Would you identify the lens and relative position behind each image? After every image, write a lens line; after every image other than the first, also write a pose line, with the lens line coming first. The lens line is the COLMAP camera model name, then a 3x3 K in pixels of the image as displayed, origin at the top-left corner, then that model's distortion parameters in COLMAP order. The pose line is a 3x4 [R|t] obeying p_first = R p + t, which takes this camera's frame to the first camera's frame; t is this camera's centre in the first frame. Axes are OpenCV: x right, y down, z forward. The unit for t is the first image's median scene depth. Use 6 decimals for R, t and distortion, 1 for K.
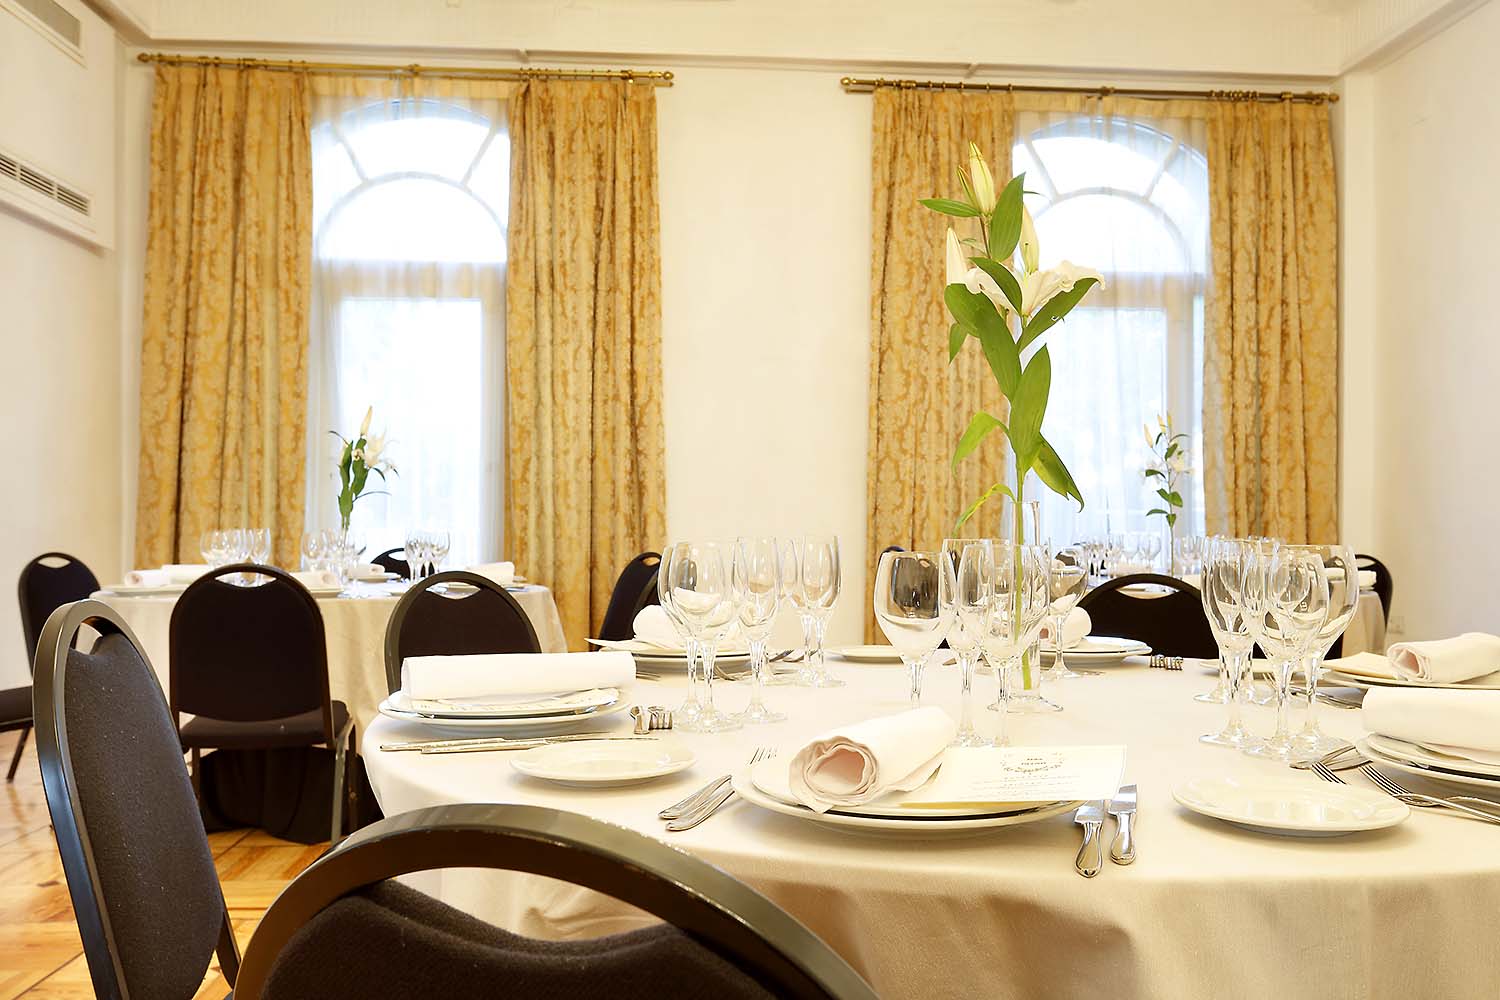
lens RADIAL K [[1261.2, 0, 755.5], [0, 1261.2, 510.6], [0, 0, 1]] dist [0.020246, 0.005787]
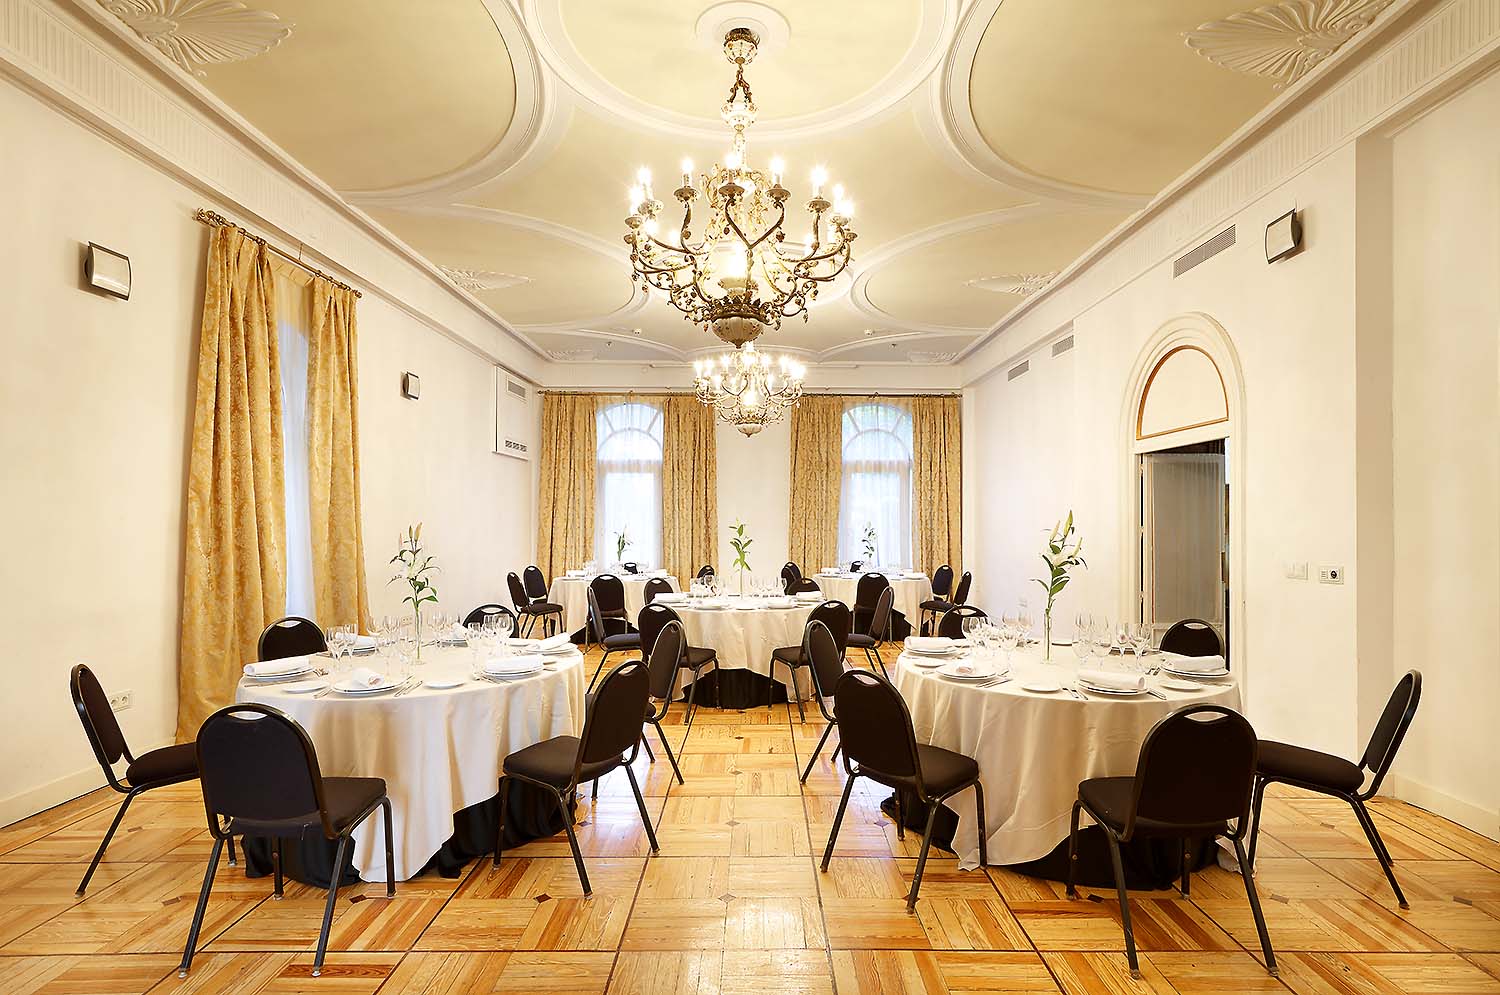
lens RADIAL K [[843.6, 0, 752.2], [0, 843.6, 492.3], [0, 0, 1]] dist [0.001161, 0.000017]
pose [[0.996921, -0.005519, -0.078218, 0.154626], [0.004037, 0.999810, -0.019089, -0.087190], [0.078309, 0.018715, 0.996753, -0.888011]]
